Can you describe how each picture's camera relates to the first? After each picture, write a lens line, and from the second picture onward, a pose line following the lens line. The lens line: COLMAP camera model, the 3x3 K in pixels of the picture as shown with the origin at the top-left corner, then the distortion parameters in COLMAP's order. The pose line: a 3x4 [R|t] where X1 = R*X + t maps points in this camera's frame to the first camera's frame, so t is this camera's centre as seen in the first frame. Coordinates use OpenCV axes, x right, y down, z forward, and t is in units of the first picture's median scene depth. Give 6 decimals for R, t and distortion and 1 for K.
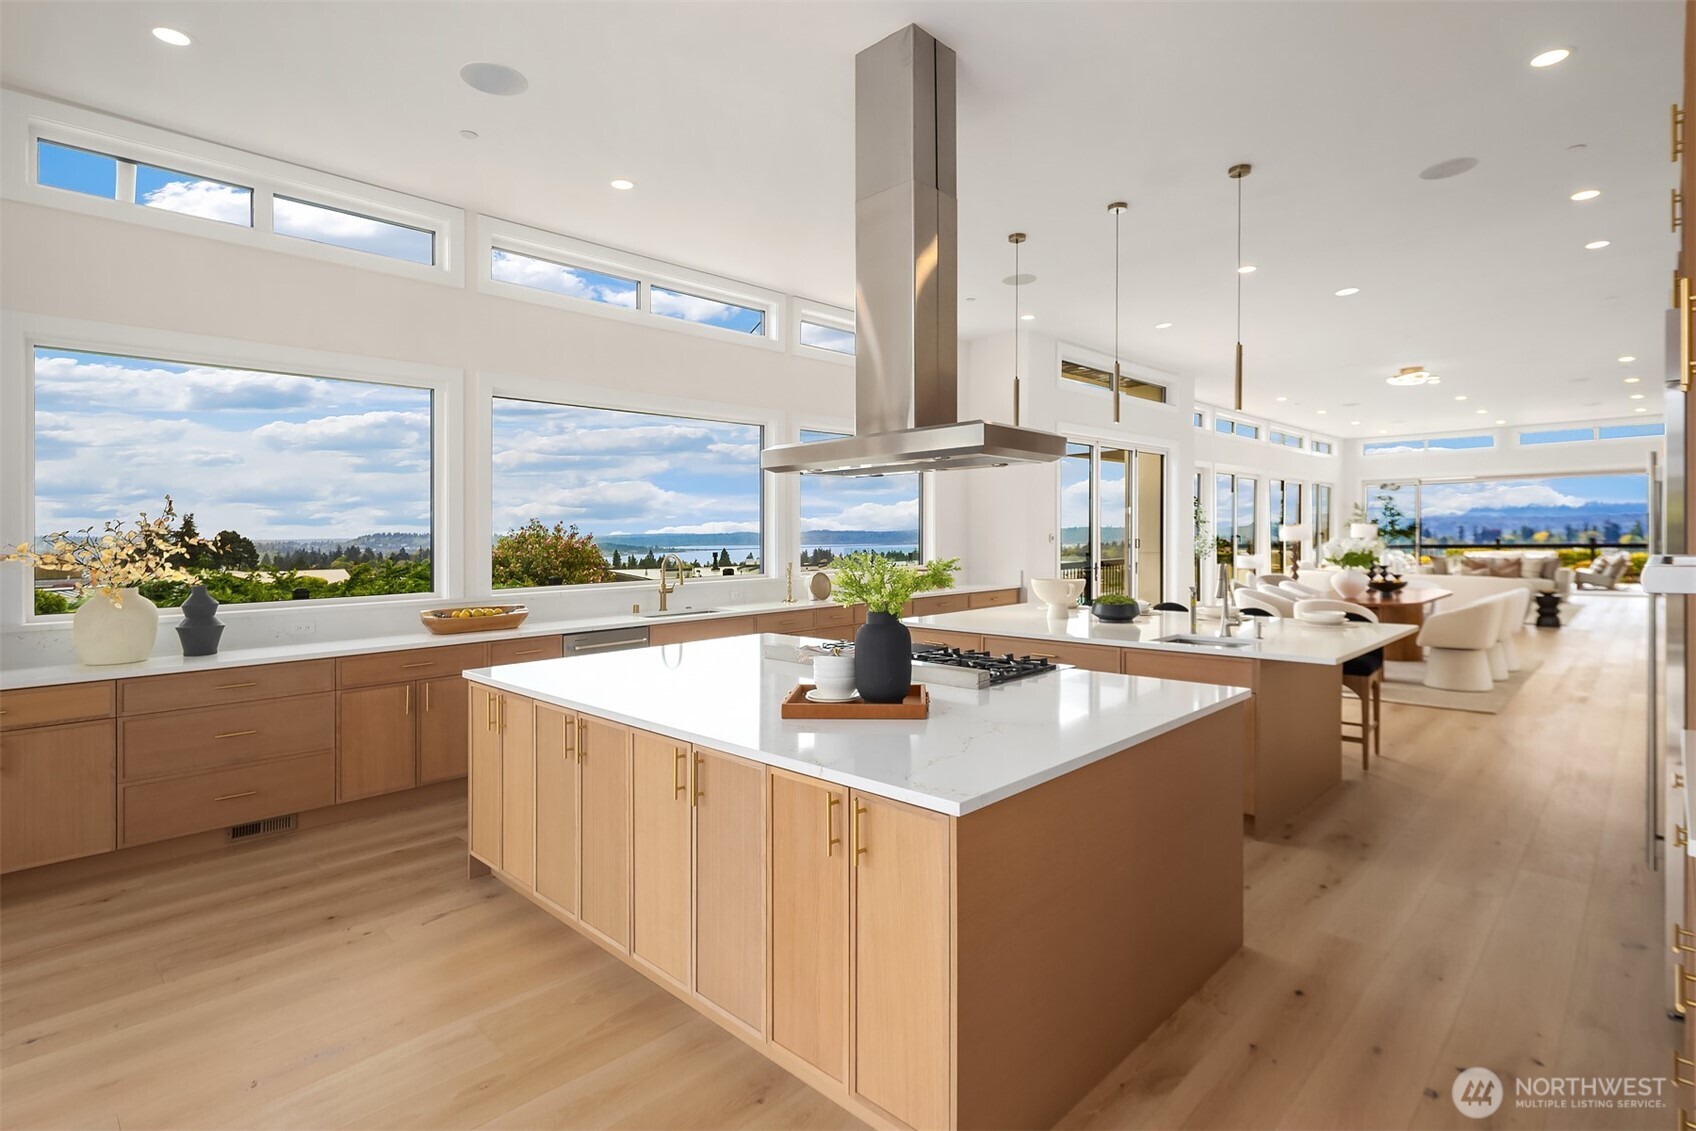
lens RADIAL K [[820.5, 0, 848.0], [0, 820.5, 565.5], [0, 0, 1]] dist [0.003612, 0.000146]
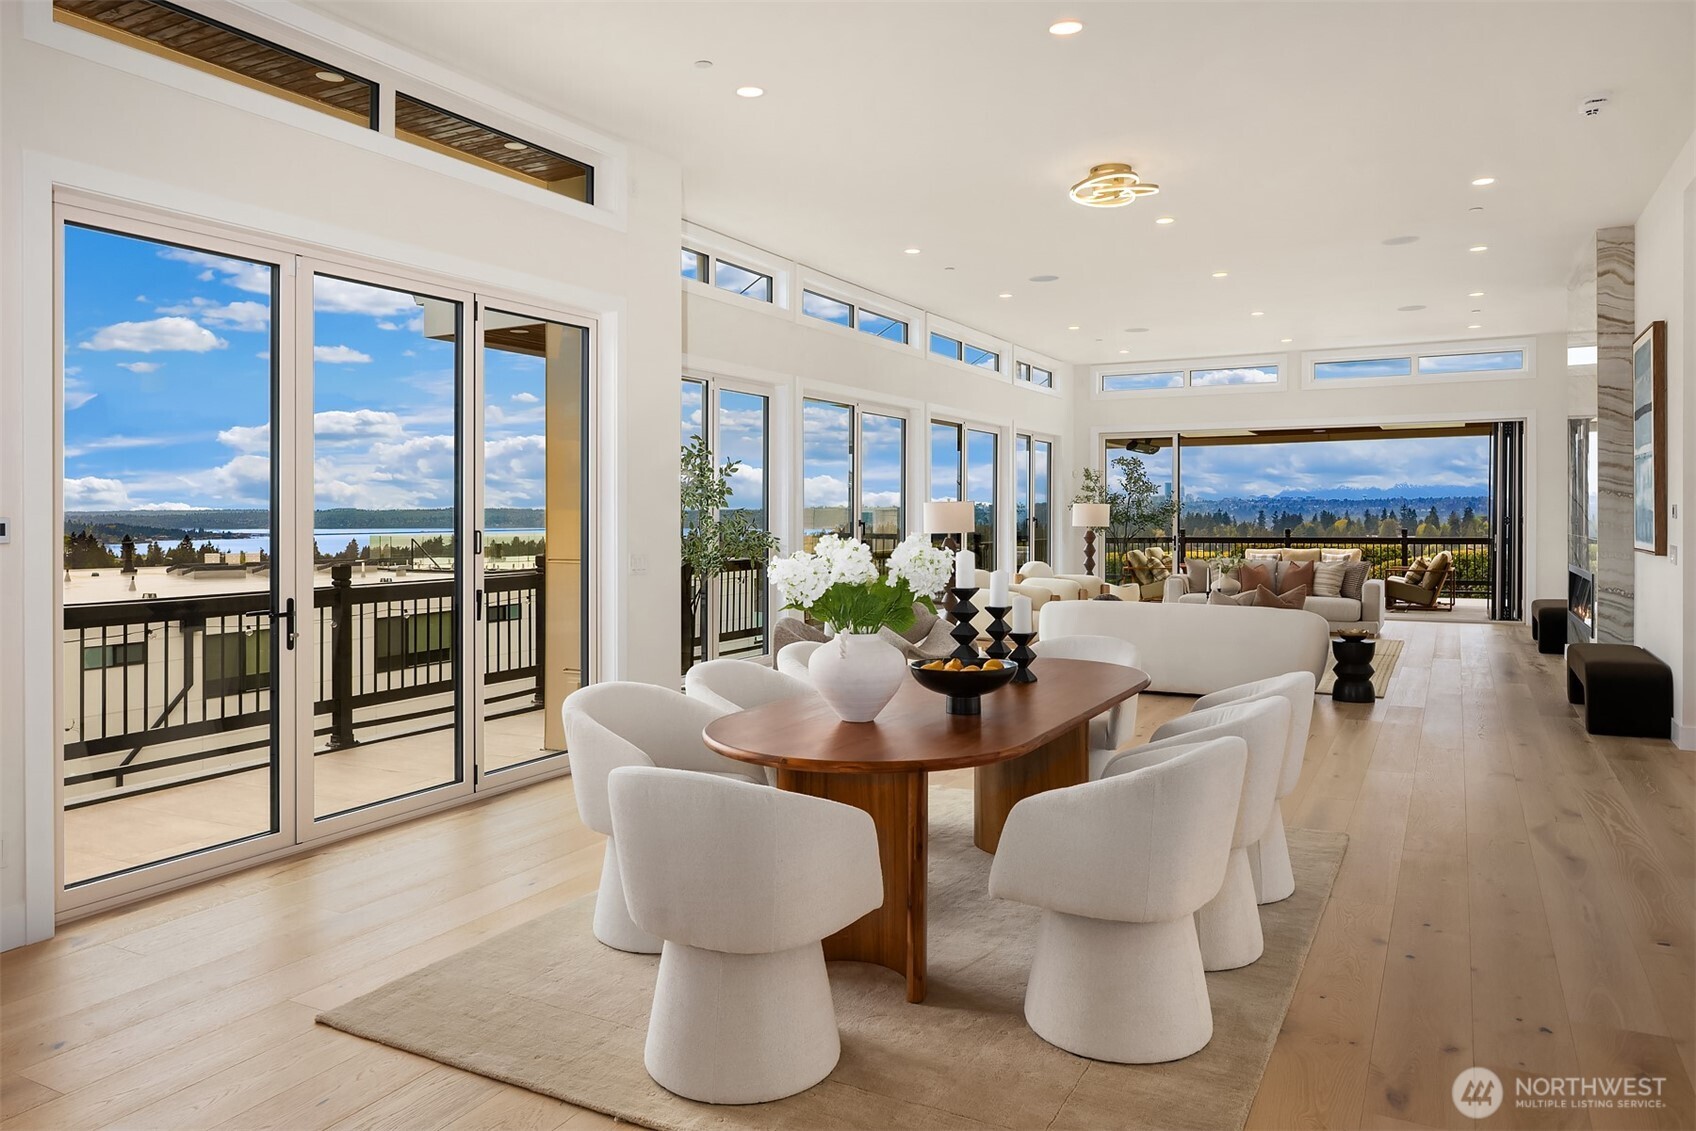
lens RADIAL K [[1138.8, 0, 848.0], [0, 1138.8, 565.5], [0, 0, 1]] dist [0.000062, 0.000379]
pose [[0.957957, -0.003875, 0.286885, 0.239864], [0.002120, 0.999977, 0.006428, -0.012741], [-0.286903, -0.005550, 0.957944, 0.284414]]
